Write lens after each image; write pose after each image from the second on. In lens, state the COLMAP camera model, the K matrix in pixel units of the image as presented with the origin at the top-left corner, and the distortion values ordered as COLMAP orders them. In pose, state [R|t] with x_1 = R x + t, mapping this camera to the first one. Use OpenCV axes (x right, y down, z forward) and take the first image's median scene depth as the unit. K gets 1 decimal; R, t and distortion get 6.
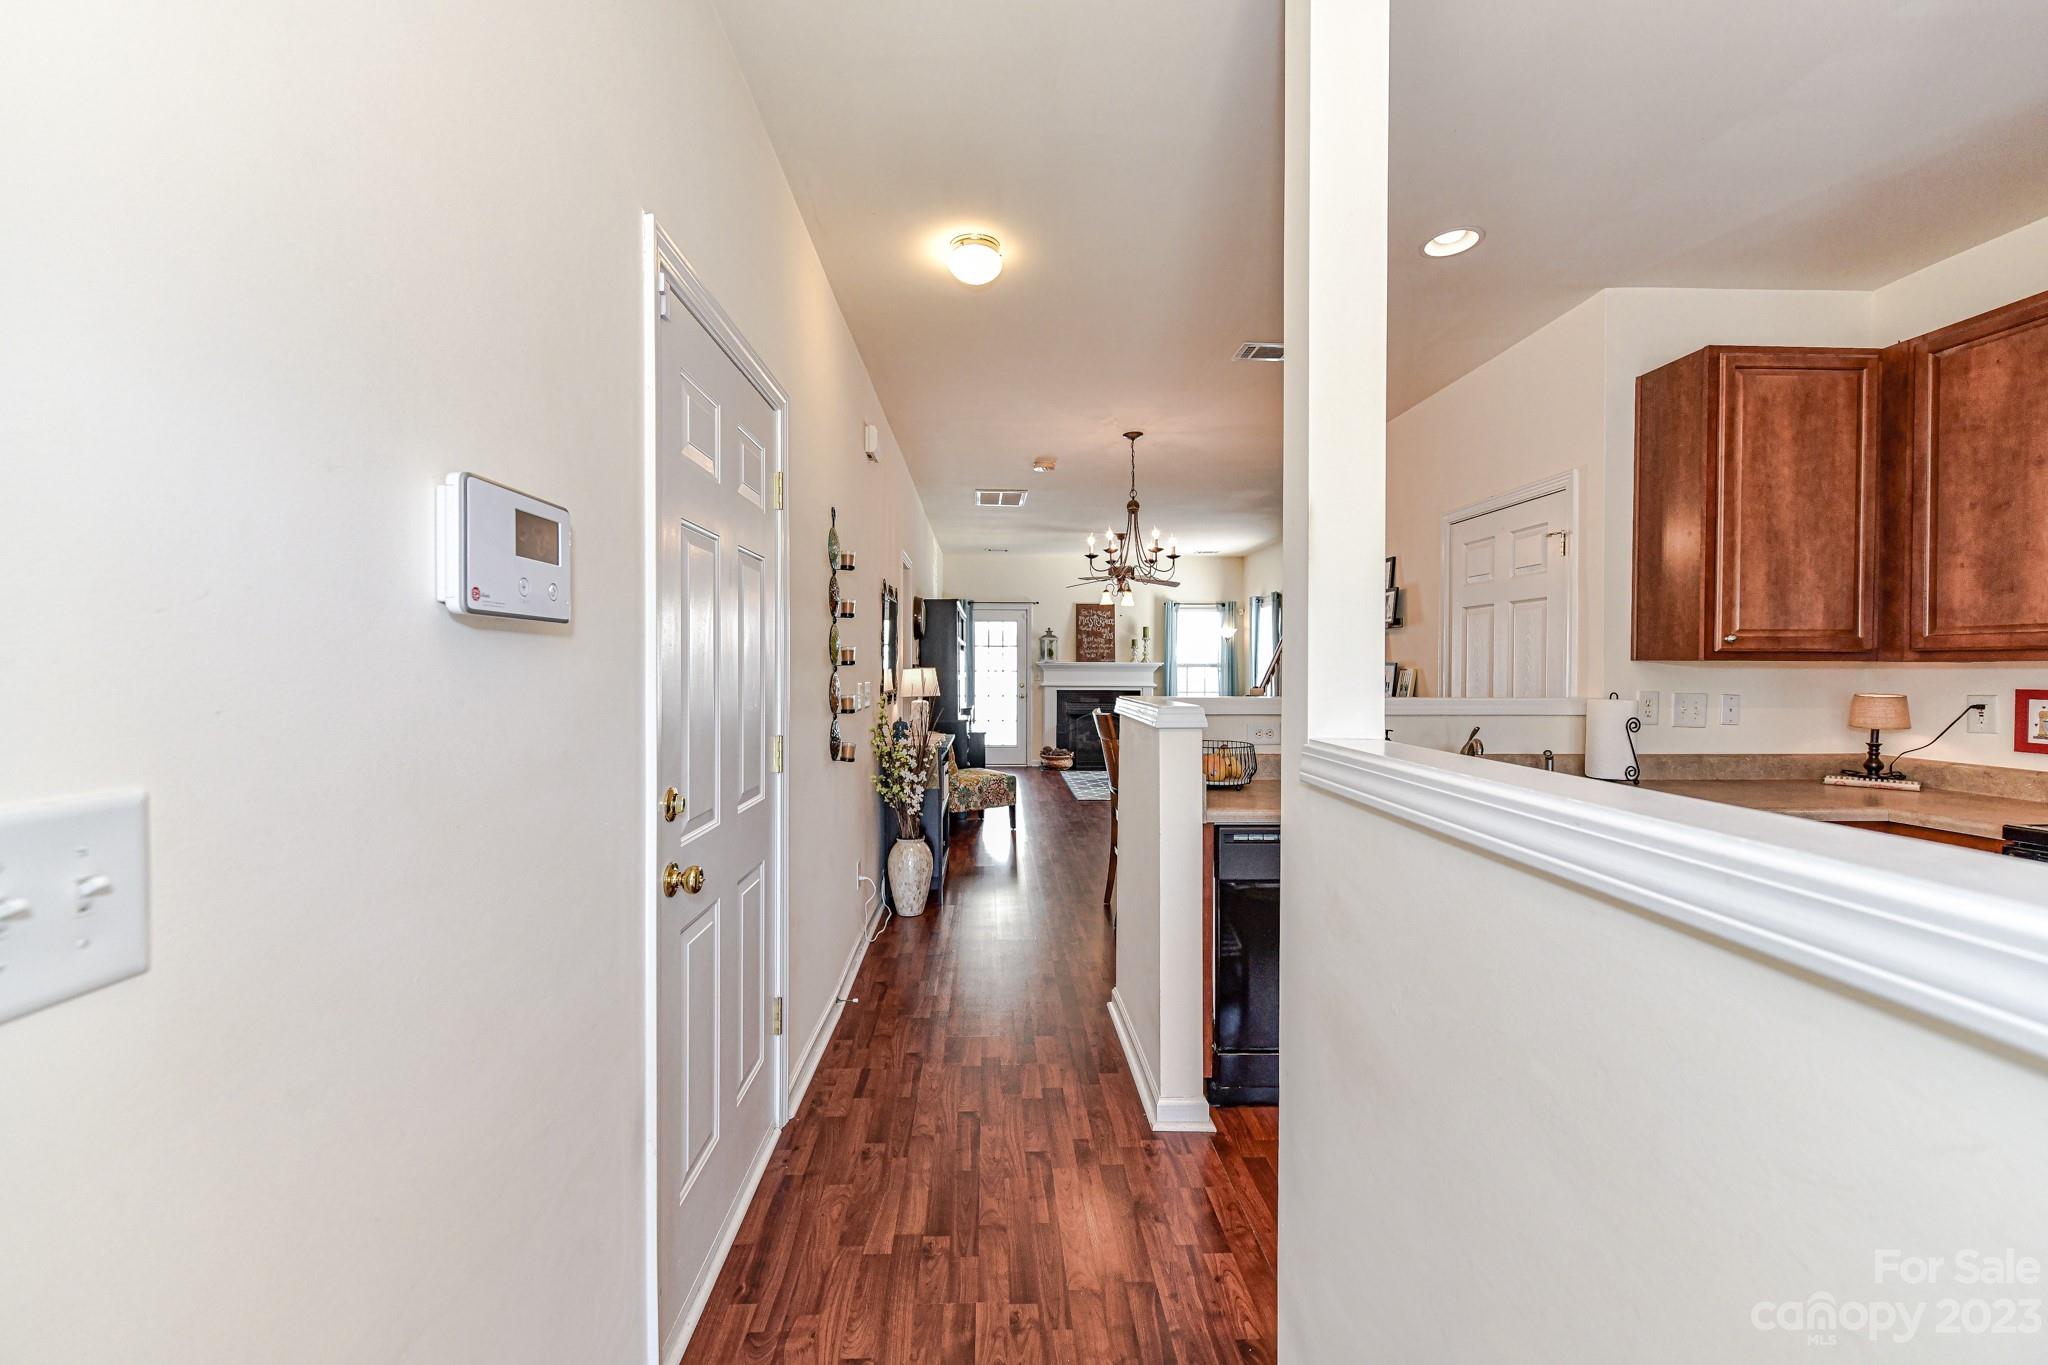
lens RADIAL K [[818.4, 0, 1029.5], [0, 818.4, 675.1], [0, 0, 1]] dist [0.003663, -0.001939]
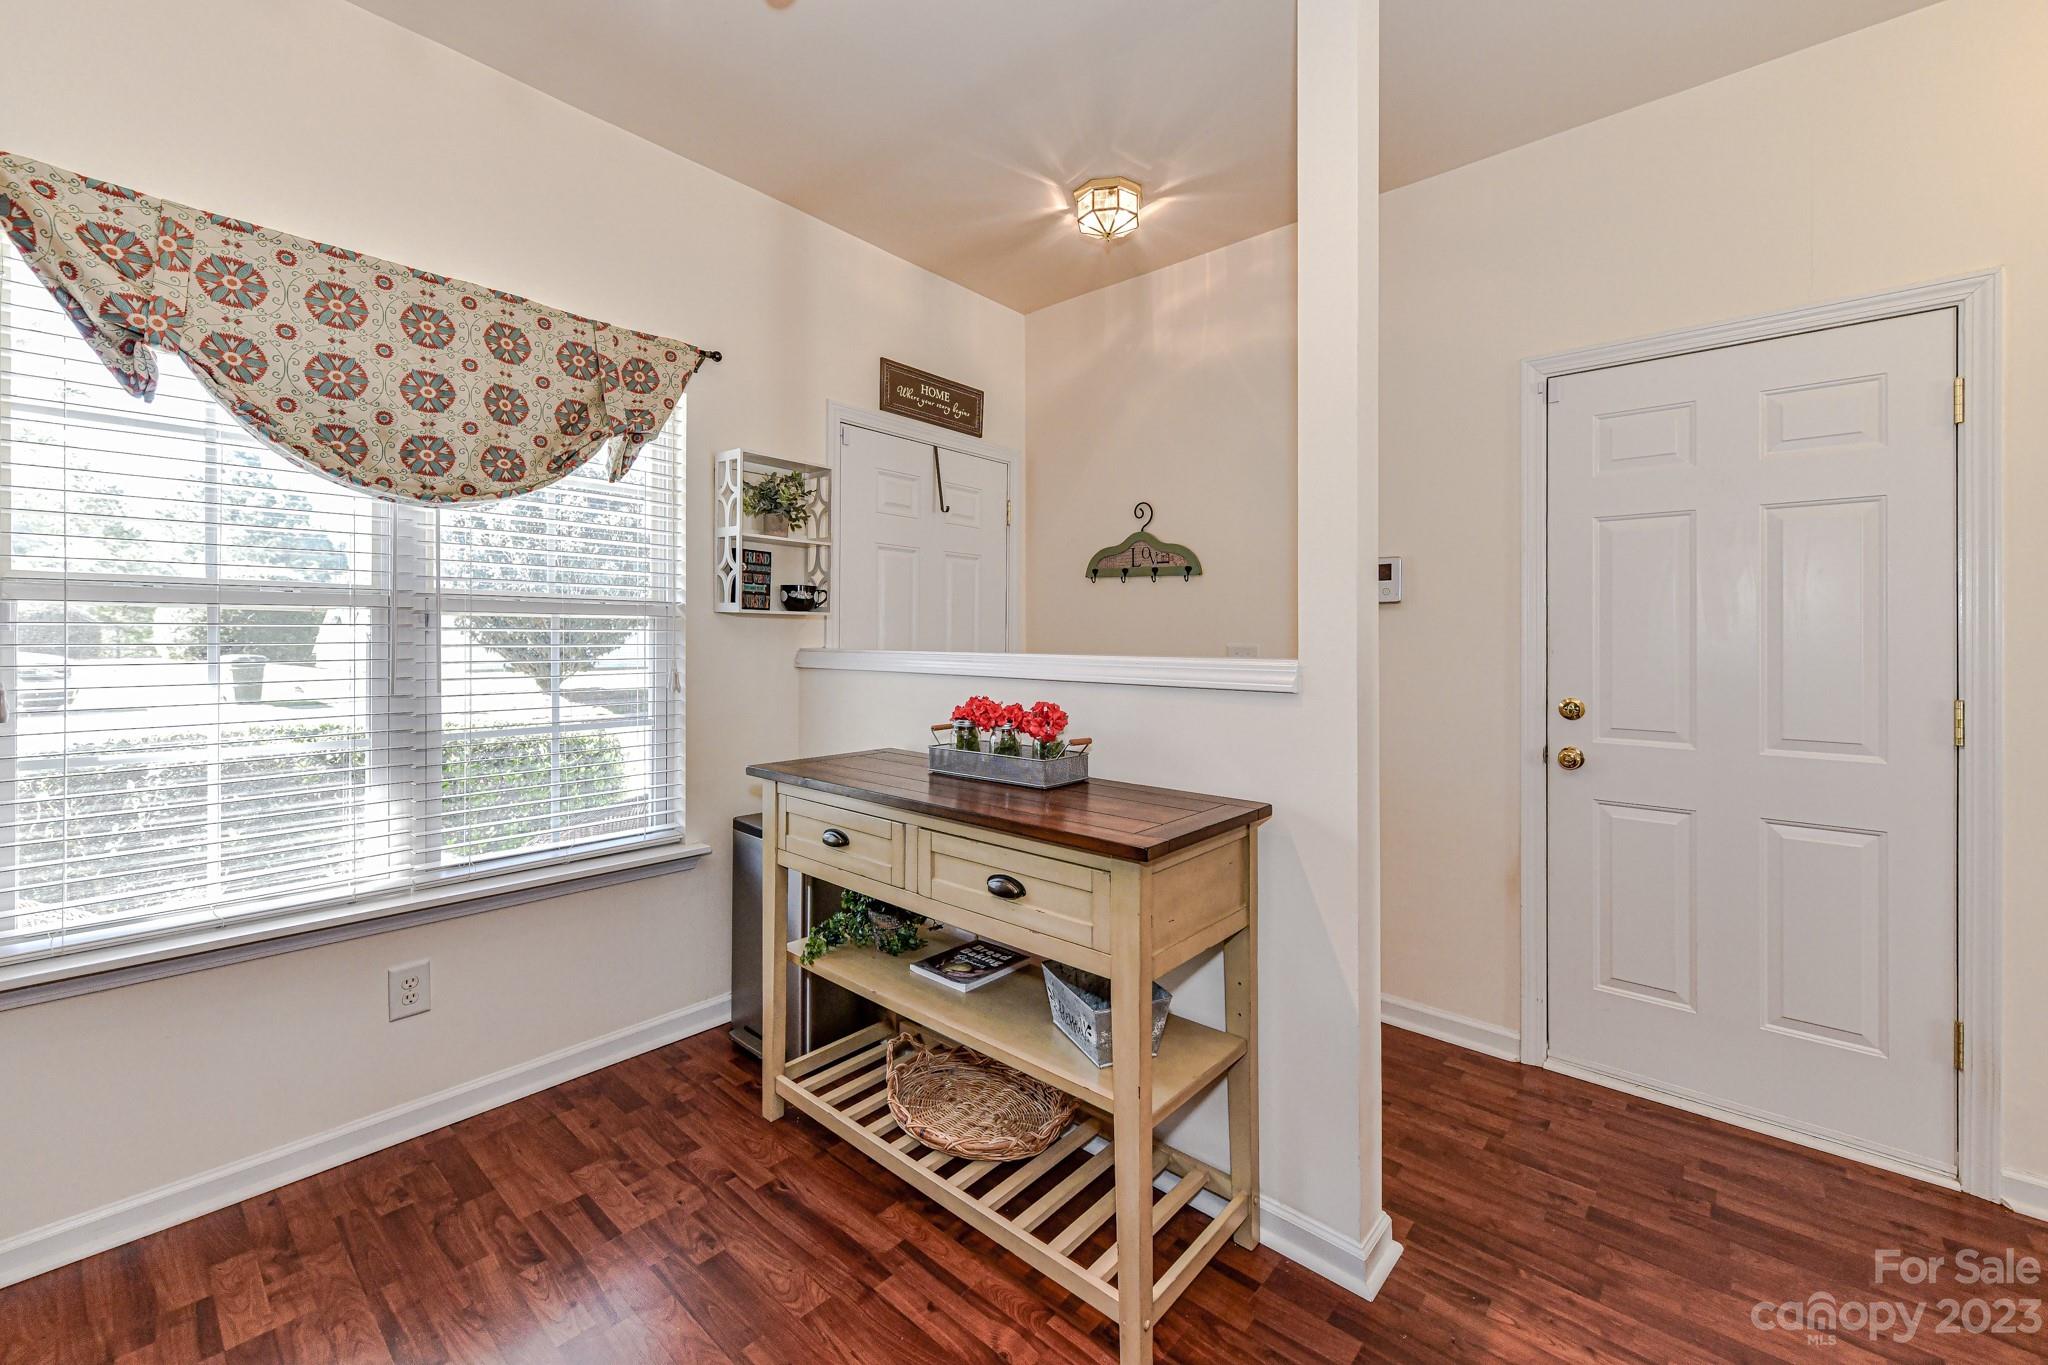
lens RADIAL K [[818.4, 0, 1027.4], [0, 818.4, 629.1], [0, 0, 1]] dist [0.003663, -0.001939]
pose [[-0.684617, -0.019152, -0.728651, 0.733058], [-0.018934, 0.999785, -0.008489, 0.017416], [0.728657, 0.007985, -0.684832, 0.682137]]
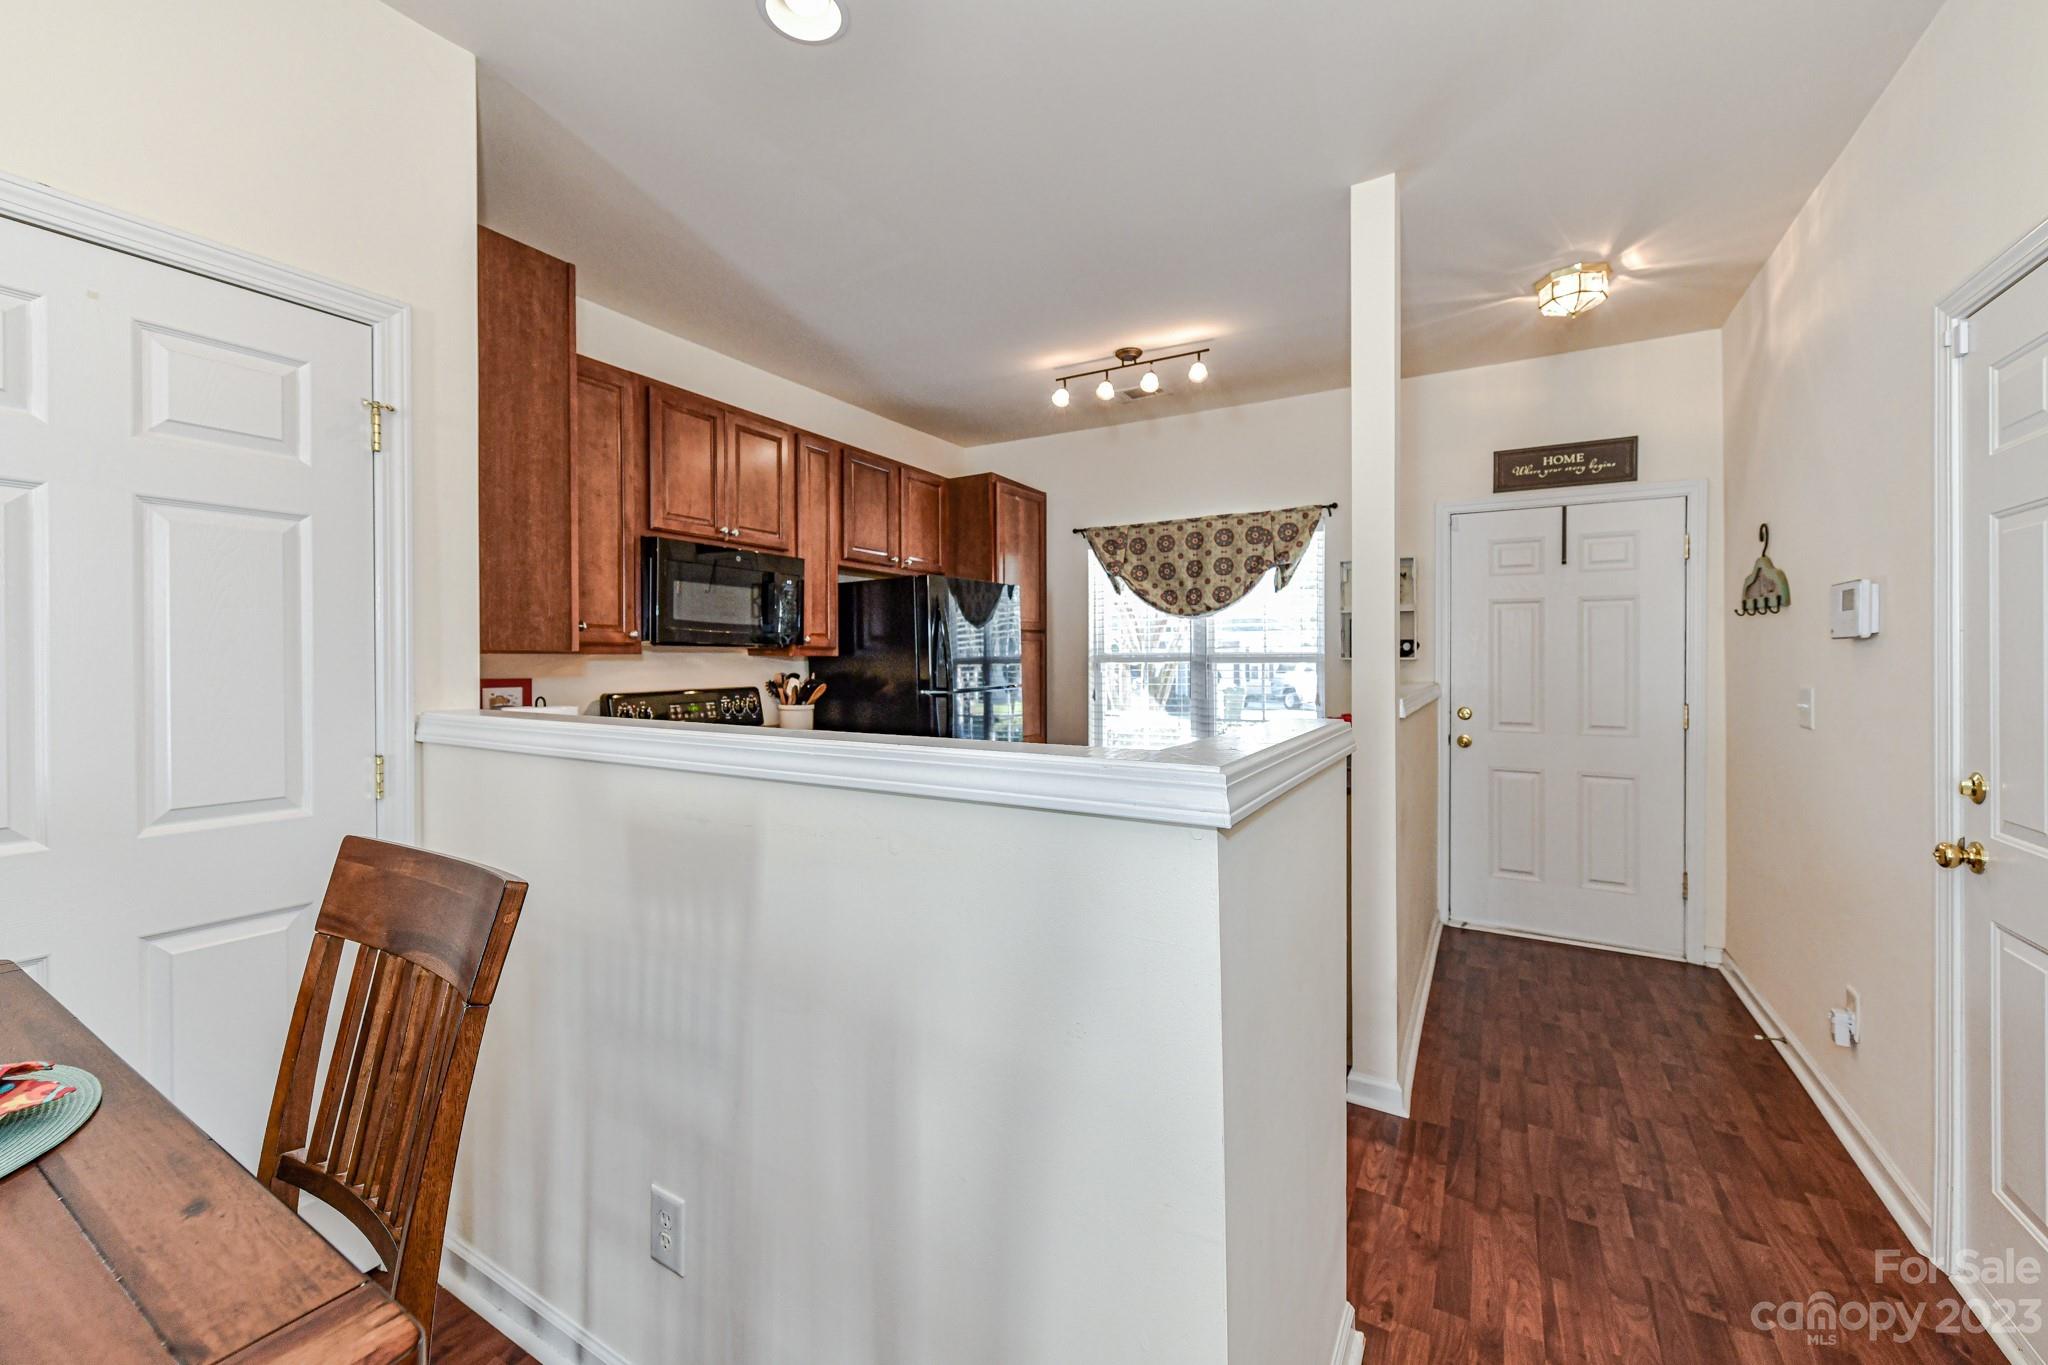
lens RADIAL K [[818.4, 0, 996.0], [0, 818.4, 663.2], [0, 0, 1]] dist [0.003663, -0.001939]
pose [[-0.827176, -0.006808, 0.561902, 0.018305], [0.001170, 0.999904, 0.013838, -0.015801], [-0.561942, 0.012104, -0.827088, 1.368895]]
